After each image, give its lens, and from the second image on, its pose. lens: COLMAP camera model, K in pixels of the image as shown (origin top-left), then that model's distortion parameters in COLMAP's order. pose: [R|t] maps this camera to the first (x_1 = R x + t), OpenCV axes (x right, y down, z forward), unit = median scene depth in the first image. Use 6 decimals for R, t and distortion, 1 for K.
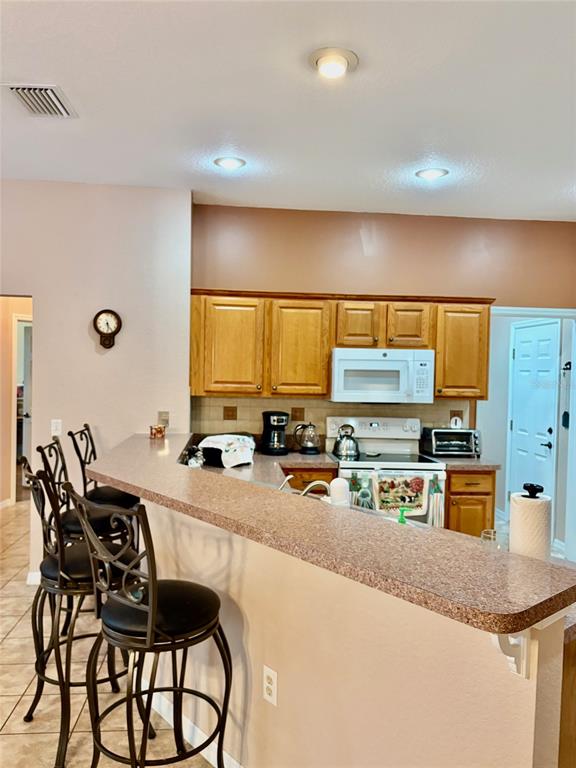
lens RADIAL K [[569.5, 0, 287.9], [0, 569.5, 396.1], [0, 0, 1]] dist [0.097546, 0.000189]
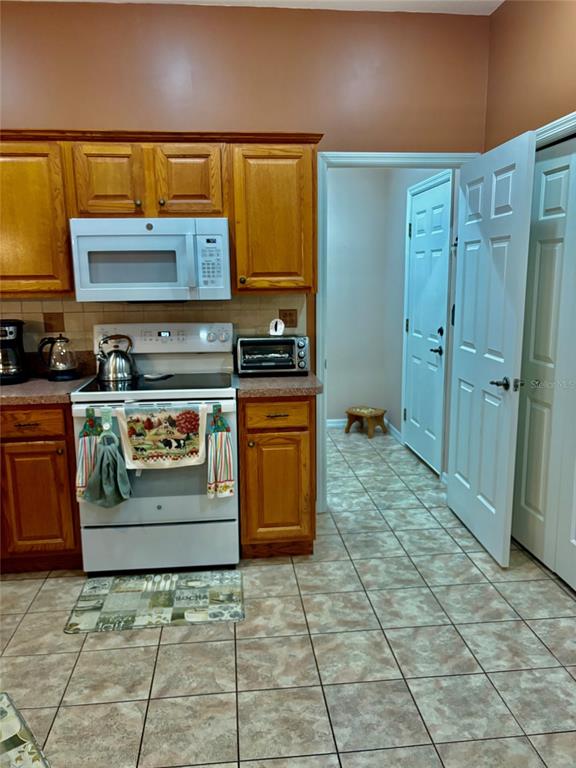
lens RADIAL K [[583.2, 0, 285.6], [0, 583.2, 388.1], [0, 0, 1]] dist [0.068823, -0.073184]
pose [[0.999340, -0.035890, -0.005548, 0.319784], [0.036315, 0.988523, 0.146638, 0.017228], [0.000221, -0.146743, 0.989175, 0.302759]]
